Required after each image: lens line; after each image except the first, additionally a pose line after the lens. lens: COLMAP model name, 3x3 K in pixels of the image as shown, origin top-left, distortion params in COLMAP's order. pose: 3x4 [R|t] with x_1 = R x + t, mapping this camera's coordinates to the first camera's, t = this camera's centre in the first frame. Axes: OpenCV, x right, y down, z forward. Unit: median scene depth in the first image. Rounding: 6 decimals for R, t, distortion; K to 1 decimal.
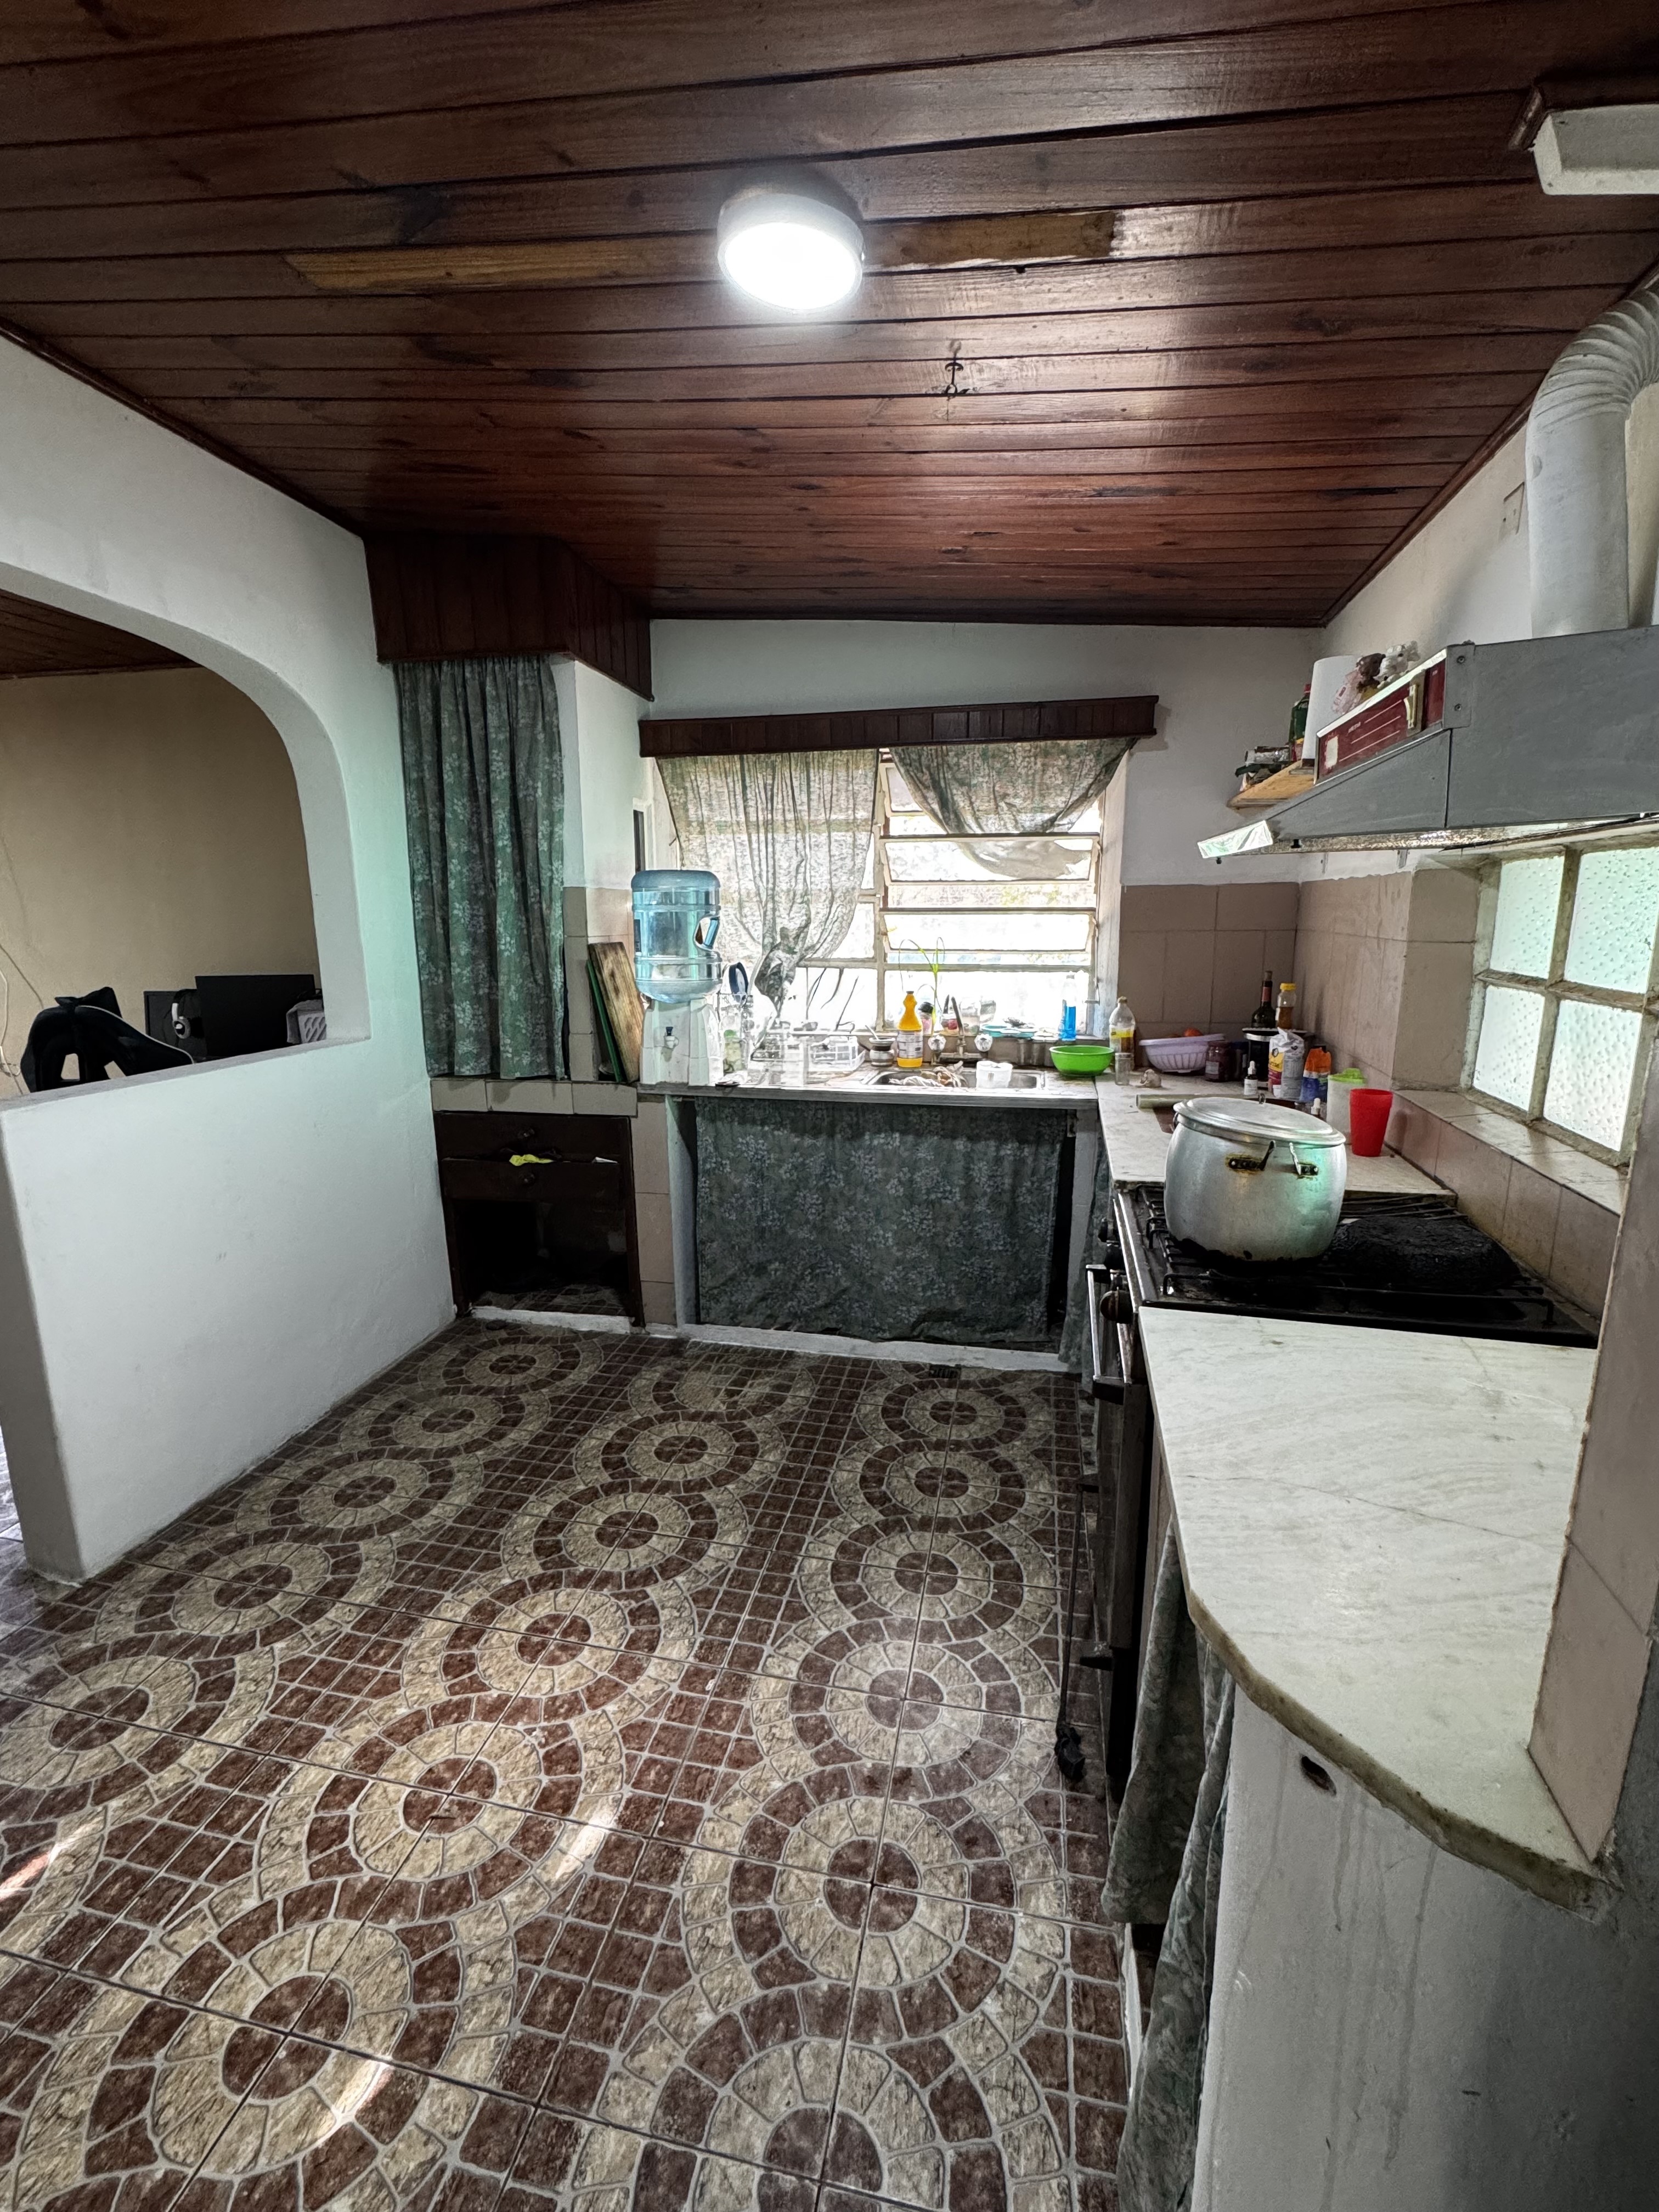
lens RADIAL K [[953.6, 0, 829.5], [0, 953.6, 1106.0], [0, 0, 1]] dist [-0.008292, -0.000167]
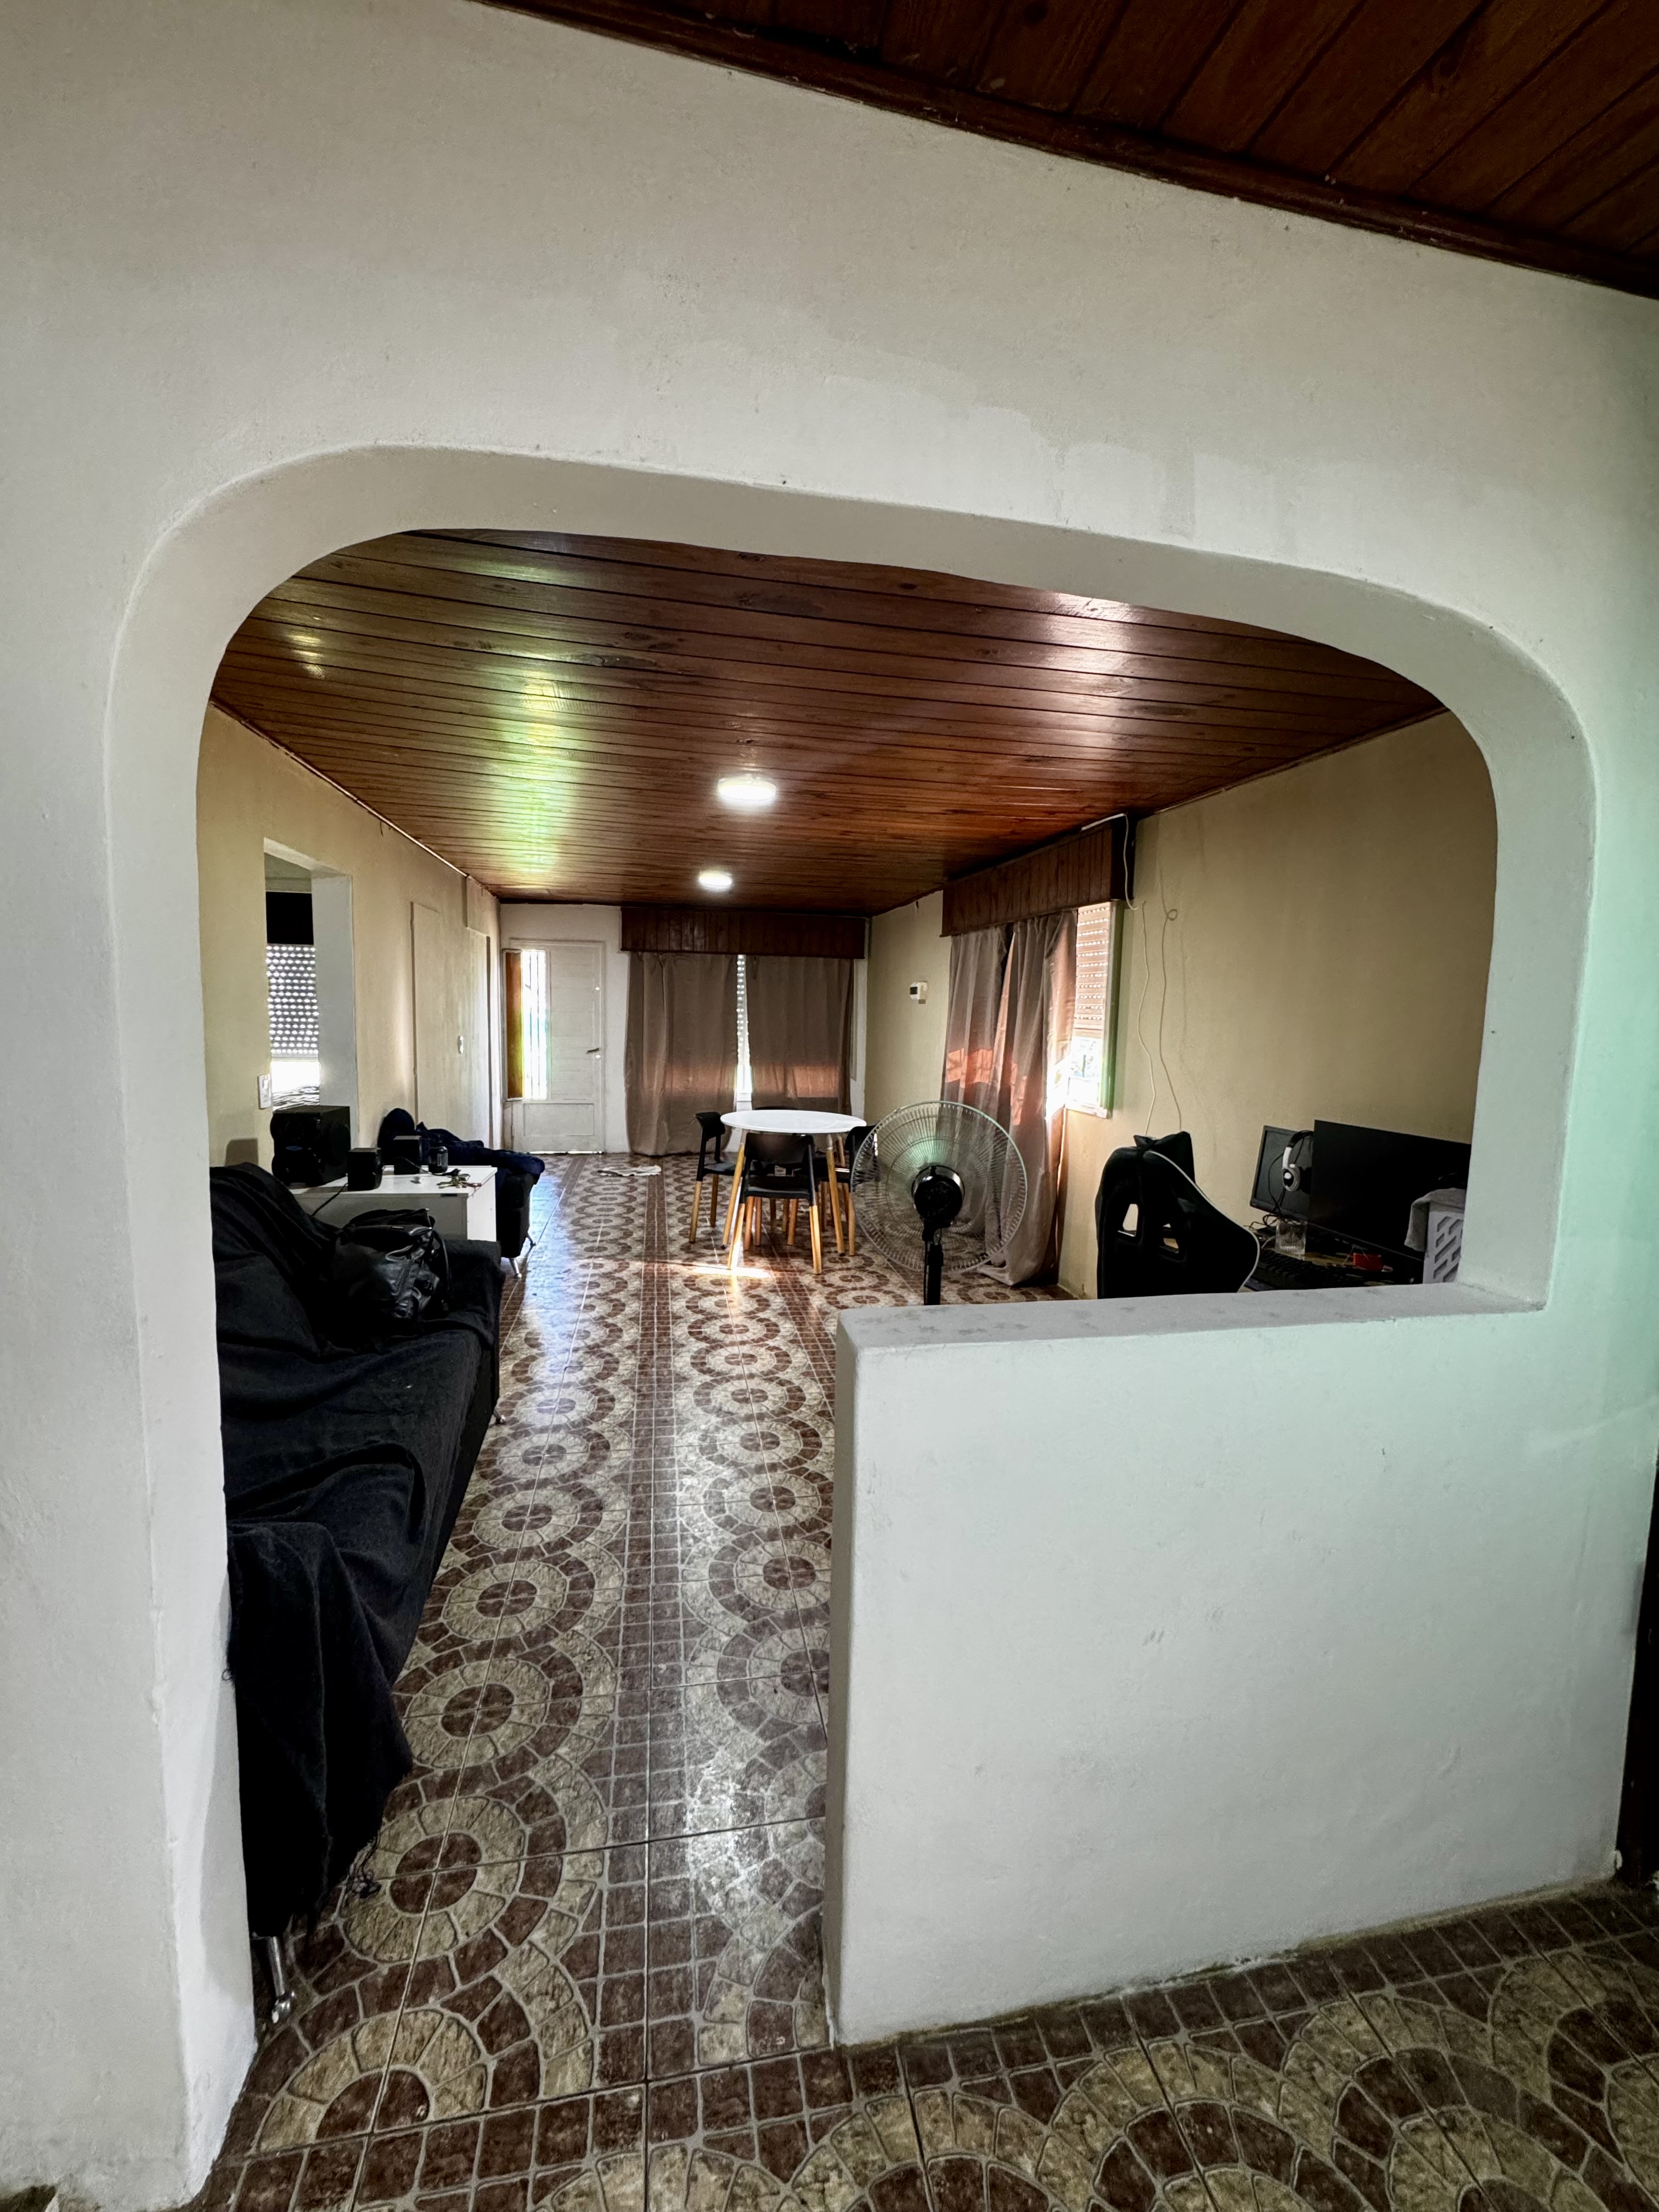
lens RADIAL K [[881.4, 0, 829.5], [0, 881.4, 1106.0], [0, 0, 1]] dist [-0.001359, -0.000115]
pose [[0.391748, 0.116983, -0.912605, -0.201684], [-0.206633, 0.977732, 0.036632, -0.110417], [0.896569, 0.174224, 0.407197, 0.419859]]
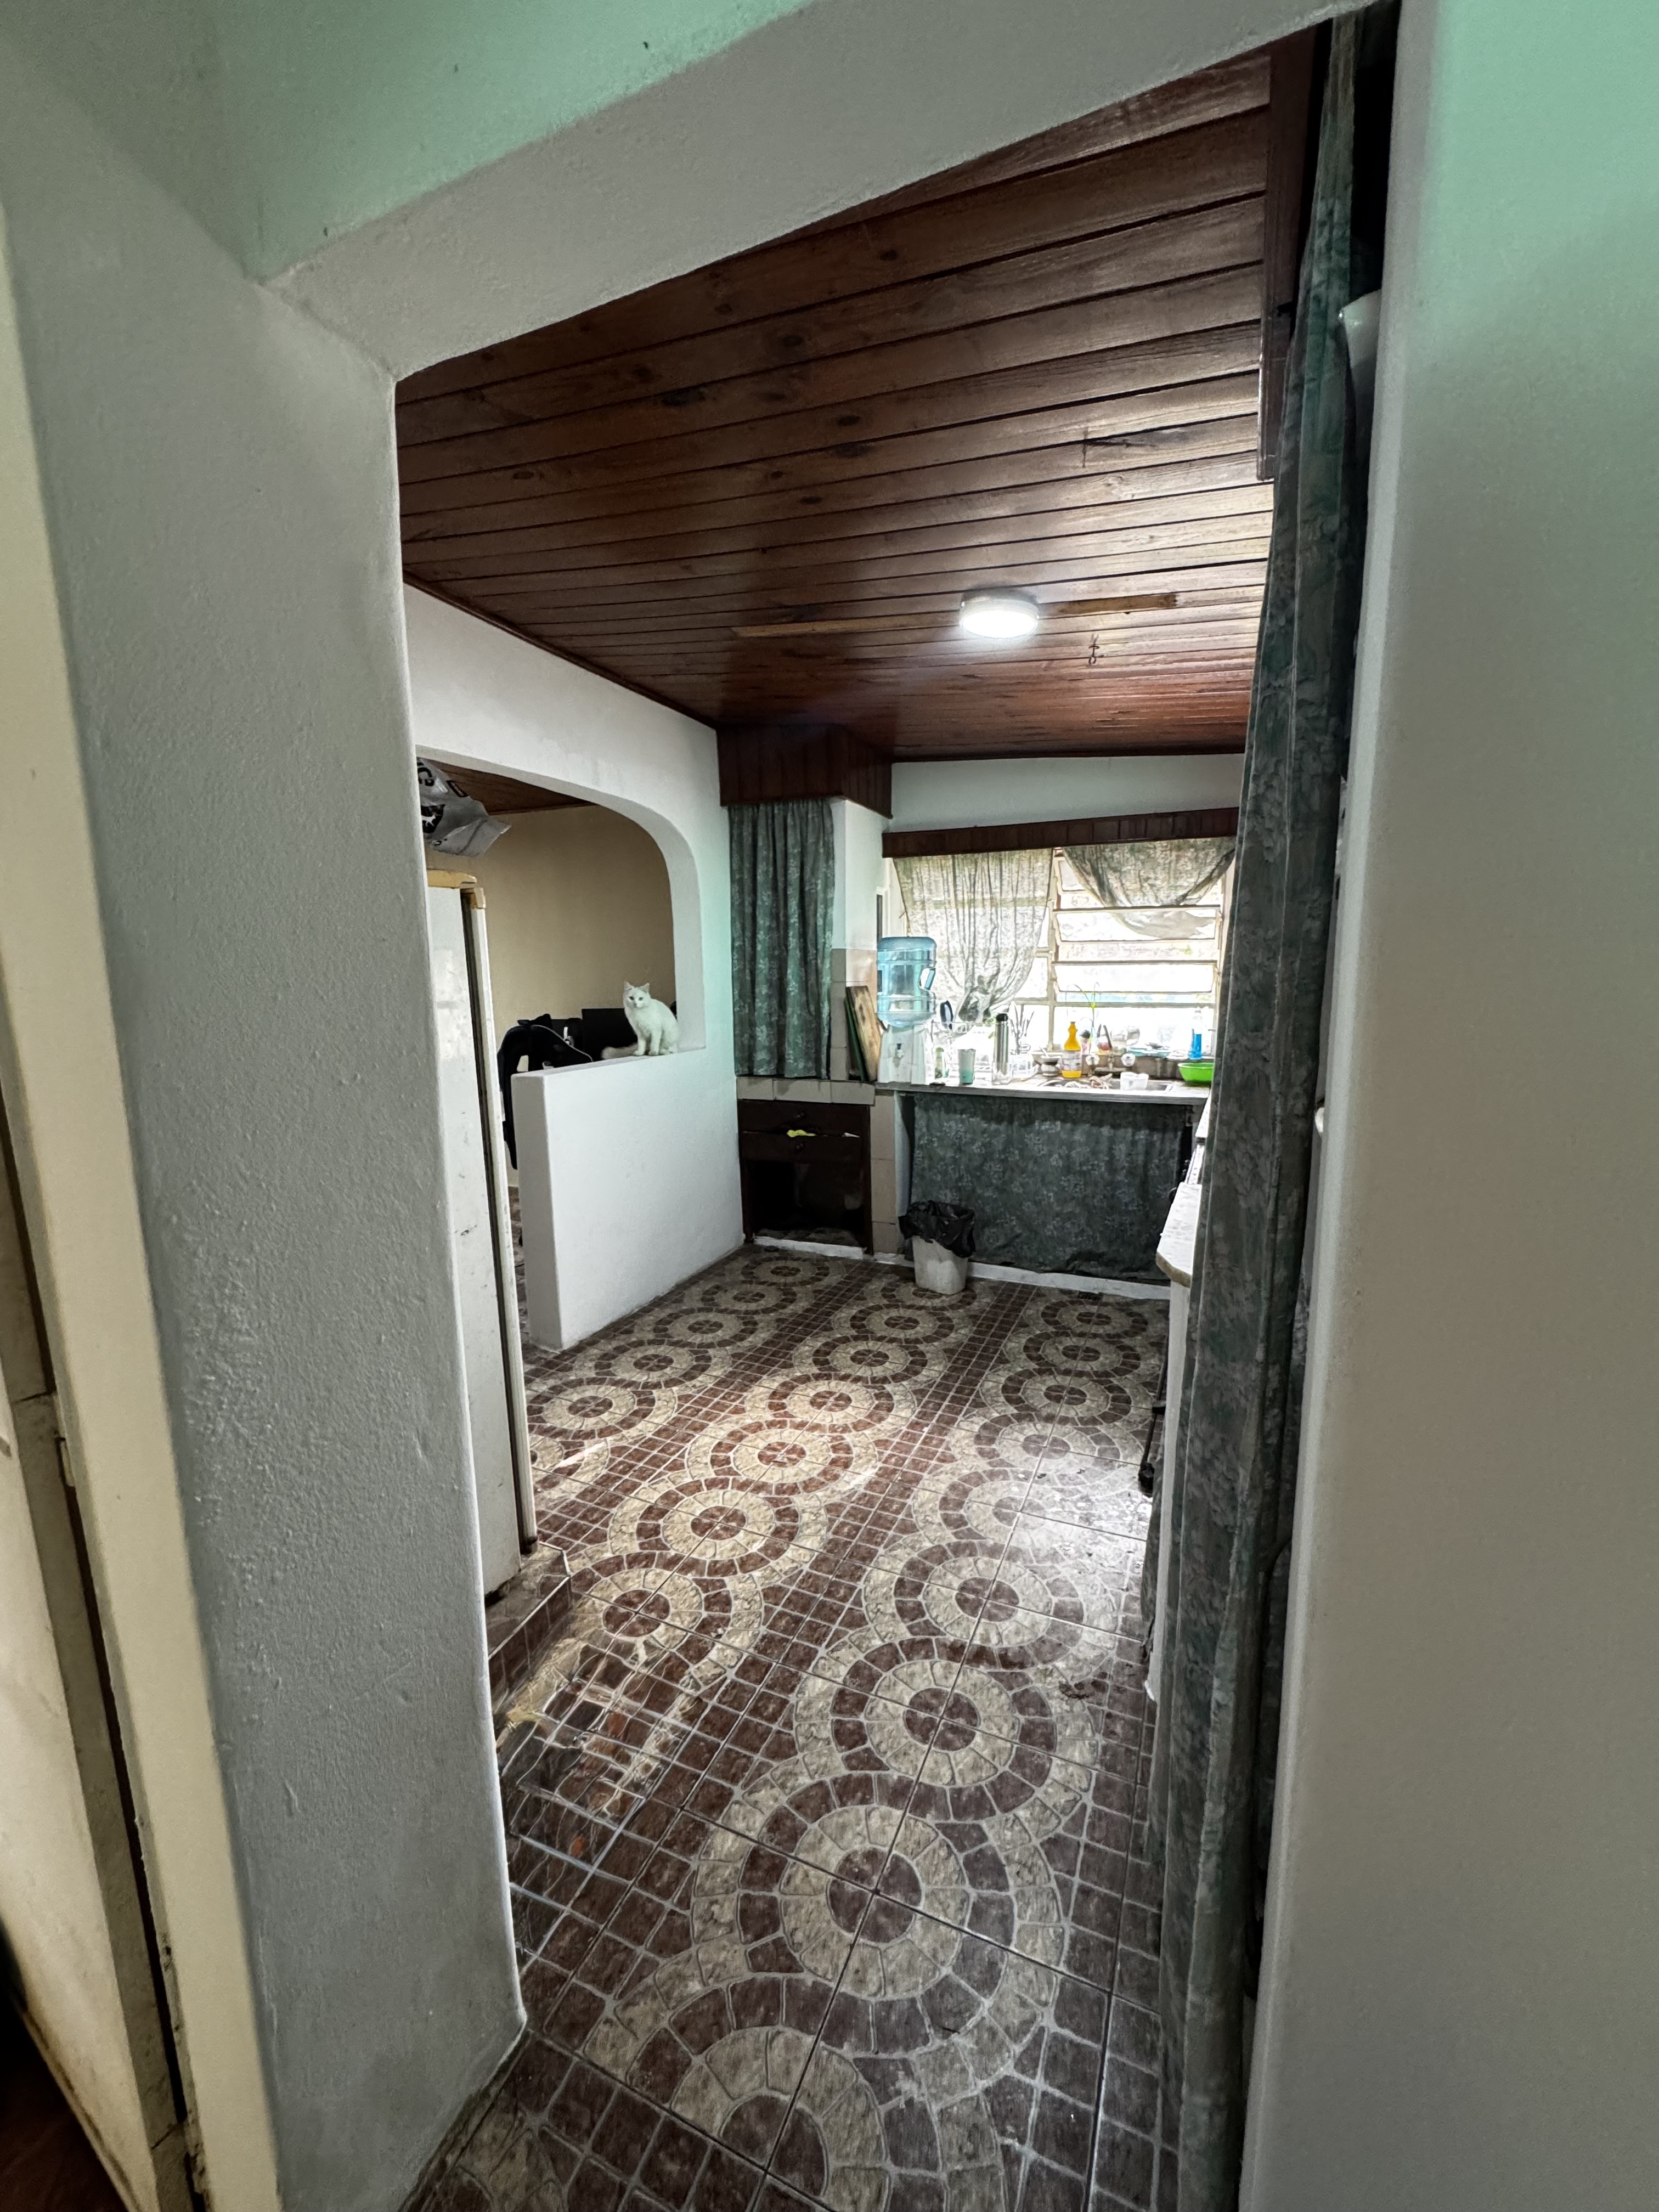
lens RADIAL K [[881.4, 0, 829.5], [0, 881.4, 1106.0], [0, 0, 1]] dist [-0.001359, -0.000115]
pose [[0.978302, 0.026497, -0.205484, 0.006815], [-0.034771, 0.998719, -0.036758, 0.064847], [0.204247, 0.043105, 0.977970, -0.330552]]
